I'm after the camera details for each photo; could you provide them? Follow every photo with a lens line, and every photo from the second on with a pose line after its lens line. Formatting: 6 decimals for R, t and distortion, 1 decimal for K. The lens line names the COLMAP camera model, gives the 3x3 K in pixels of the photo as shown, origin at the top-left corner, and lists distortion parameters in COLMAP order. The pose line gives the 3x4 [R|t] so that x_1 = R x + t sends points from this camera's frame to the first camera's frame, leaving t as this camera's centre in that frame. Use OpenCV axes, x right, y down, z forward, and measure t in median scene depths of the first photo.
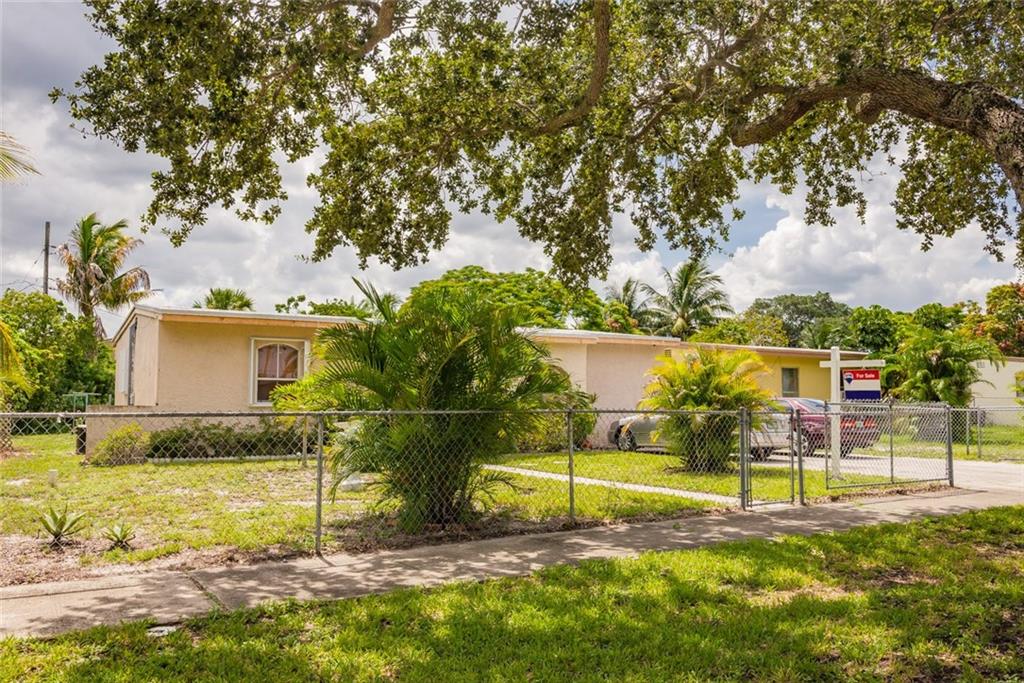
lens RADIAL K [[826.3, 0, 524.0], [0, 826.3, 317.4], [0, 0, 1]] dist [-0.025679, -0.000371]
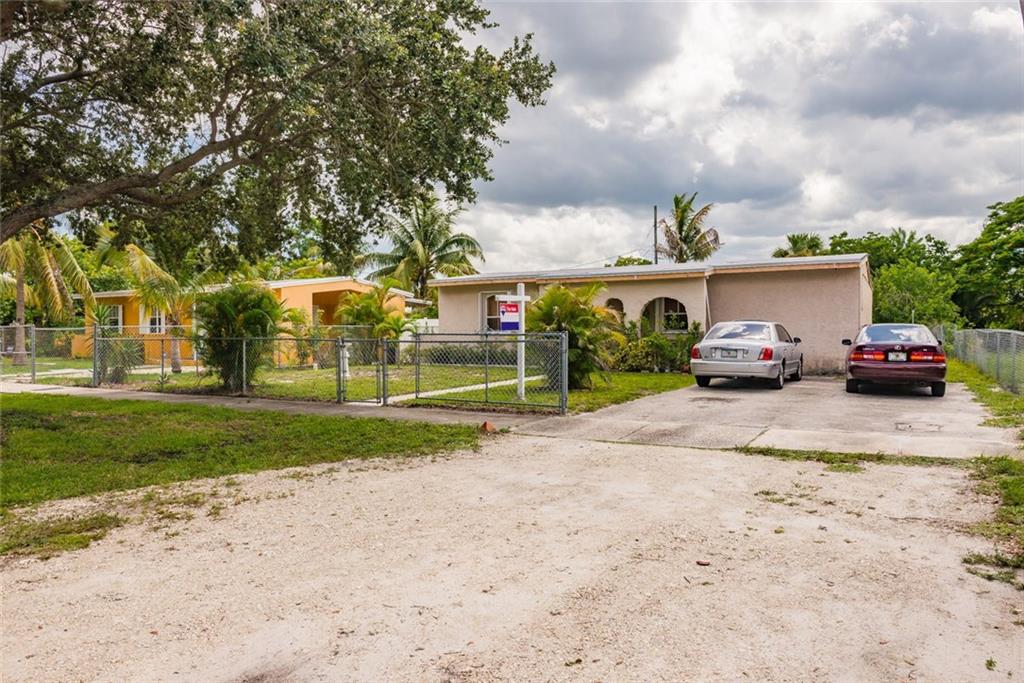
lens RADIAL K [[706.8, 0, 512.0], [0, 706.8, 341.5], [0, 0, 1]] dist [-0.052436, 0.001165]
pose [[0.481769, 0.008962, -0.876252, 0.403178], [0.098952, 0.992996, 0.064560, 0.016714], [0.870693, -0.117810, 0.477508, 0.169469]]
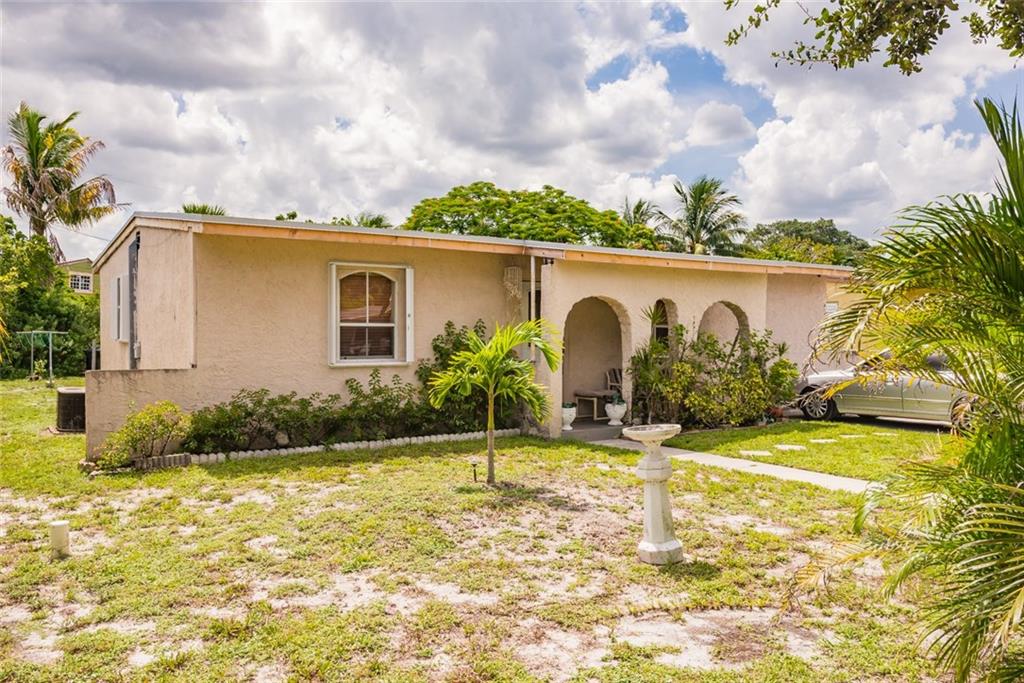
lens RADIAL K [[825.7, 0, 512.0], [0, 825.7, 341.5], [0, 0, 1]] dist [-0.001125, 0.000643]
pose [[0.999175, 0.002331, 0.040544, -0.093968], [-0.007075, 0.993076, 0.117264, 0.004083], [-0.039990, -0.117454, 0.992273, 0.148248]]
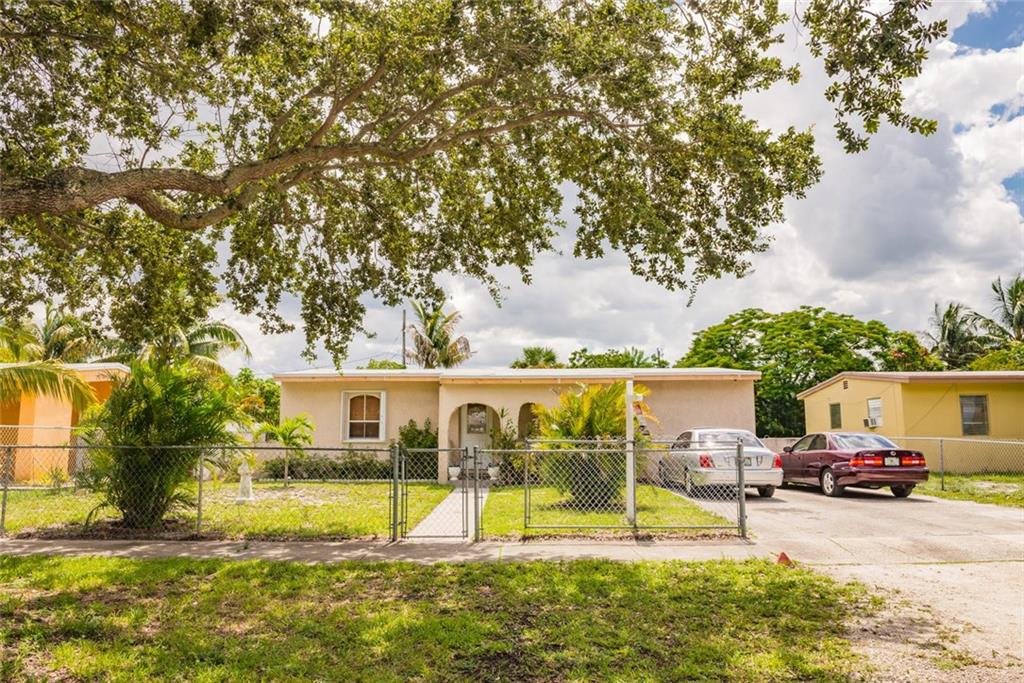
lens RADIAL K [[706.8, 0, 512.0], [0, 706.8, 341.5], [0, 0, 1]] dist [-0.052436, 0.001165]
pose [[0.841278, -0.076399, -0.535178, 0.231455], [0.060637, 0.997052, -0.047015, 0.006761], [0.537192, 0.007101, 0.843430, 0.079162]]
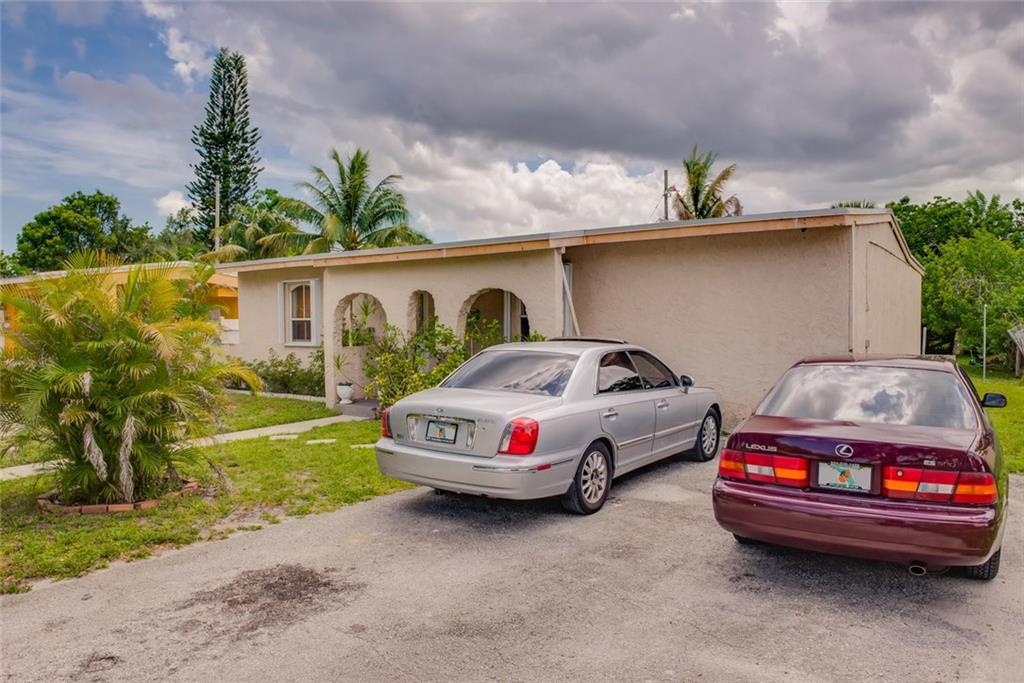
lens RADIAL K [[719.7, 0, 512.0], [0, 719.7, 341.5], [0, 0, 1]] dist [-0.074434, -0.001465]
pose [[0.391491, 0.025213, -0.919836, 0.279248], [0.104450, 0.991946, 0.071644, 0.029910], [0.914234, -0.124125, 0.385705, 0.403038]]
